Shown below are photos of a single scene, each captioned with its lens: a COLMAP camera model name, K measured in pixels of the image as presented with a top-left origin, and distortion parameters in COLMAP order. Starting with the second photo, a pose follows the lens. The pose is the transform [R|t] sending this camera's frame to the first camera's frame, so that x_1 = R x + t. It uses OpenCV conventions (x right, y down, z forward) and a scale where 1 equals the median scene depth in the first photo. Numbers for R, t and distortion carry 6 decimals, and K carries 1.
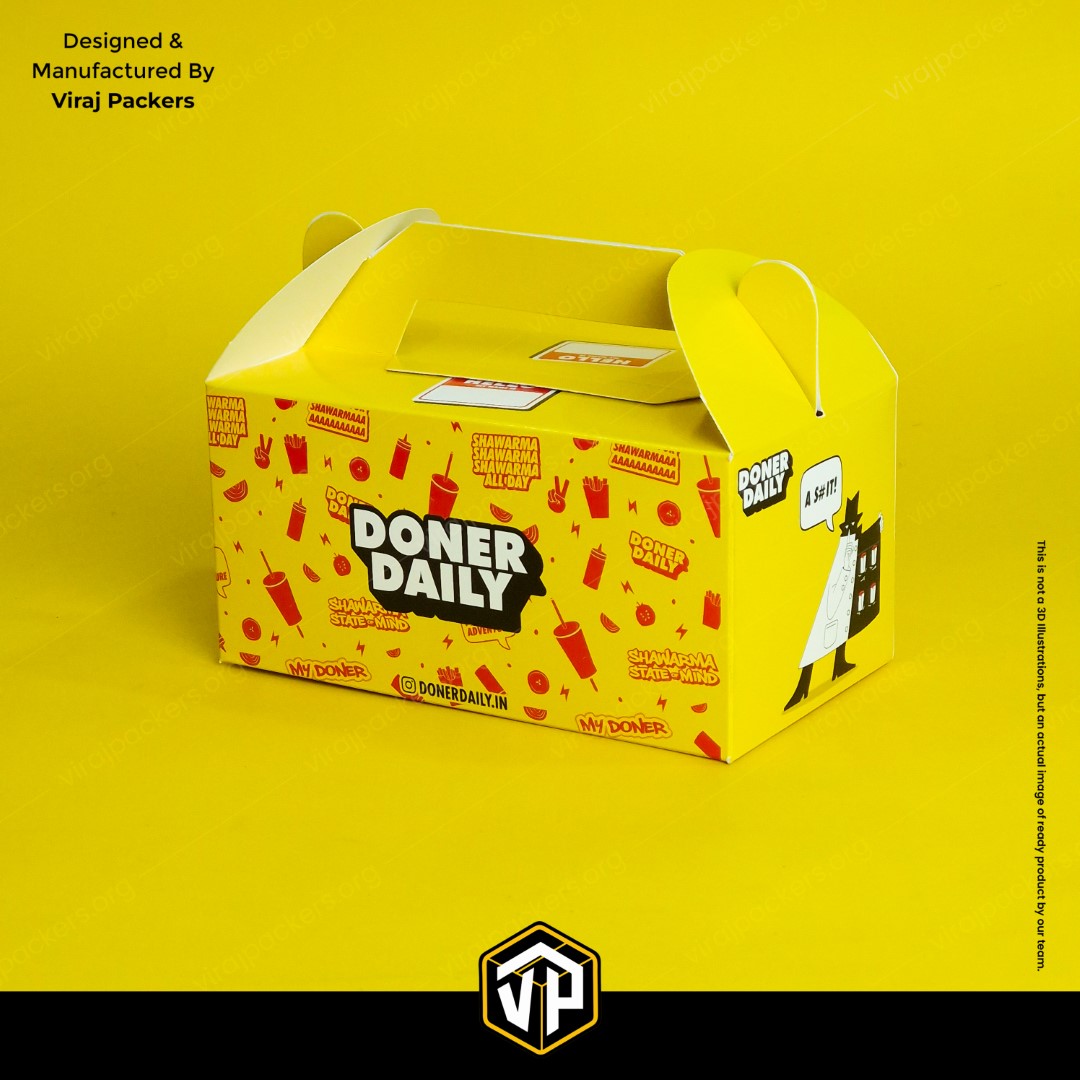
lens RADIAL K [[3200.8, 0, 540.0], [0, 3200.8, 540.0], [0, 0, 1]] dist [-0.245117, 1.052592]
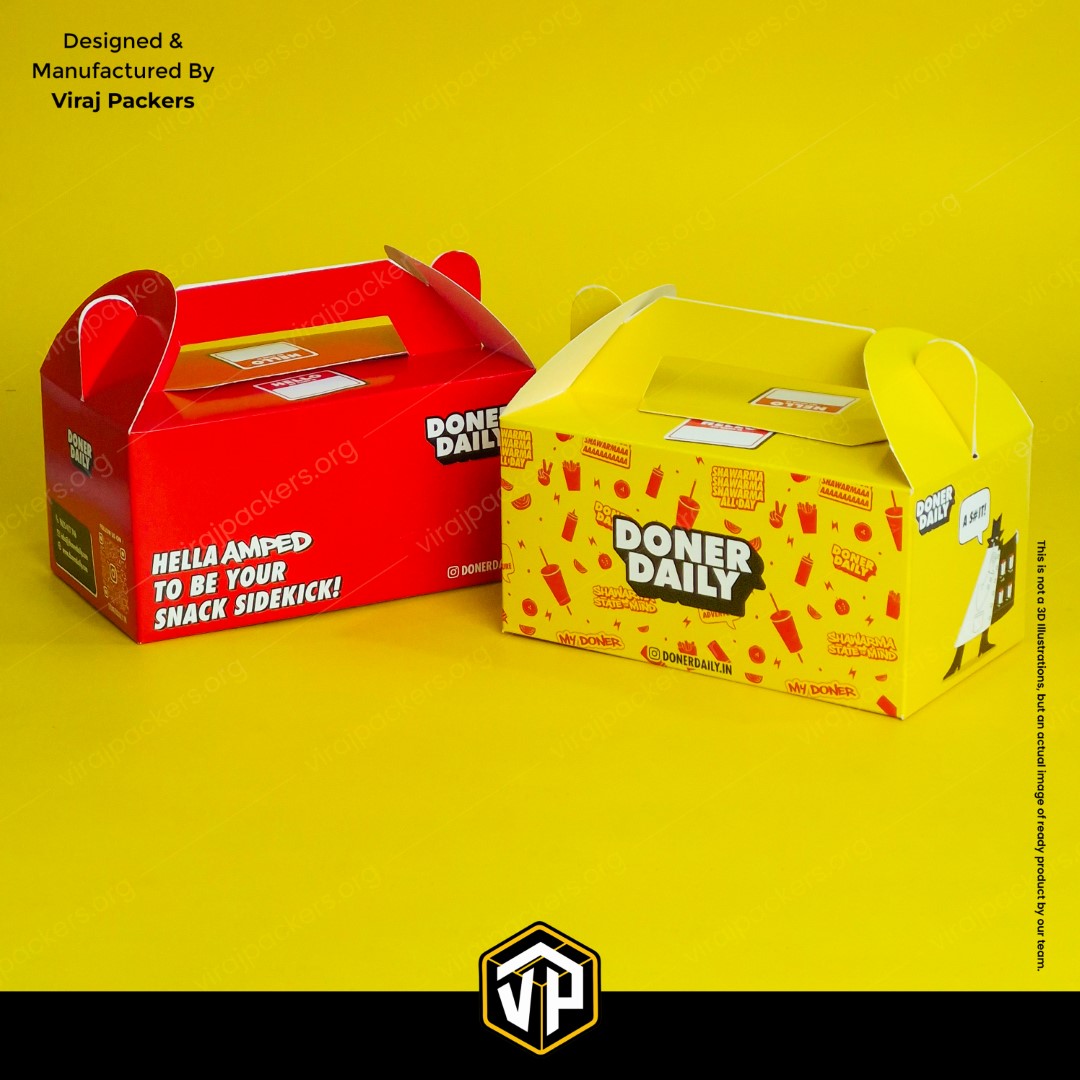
lens RADIAL K [[3200.8, 0, 540.0], [0, 3200.8, 540.0], [0, 0, 1]] dist [-0.245117, 1.052592]
pose [[0.999720, 0.018095, -0.015263, -0.070486], [-0.017637, 0.999406, 0.029610, -0.040137], [0.015790, -0.029333, 0.999445, -0.316479]]
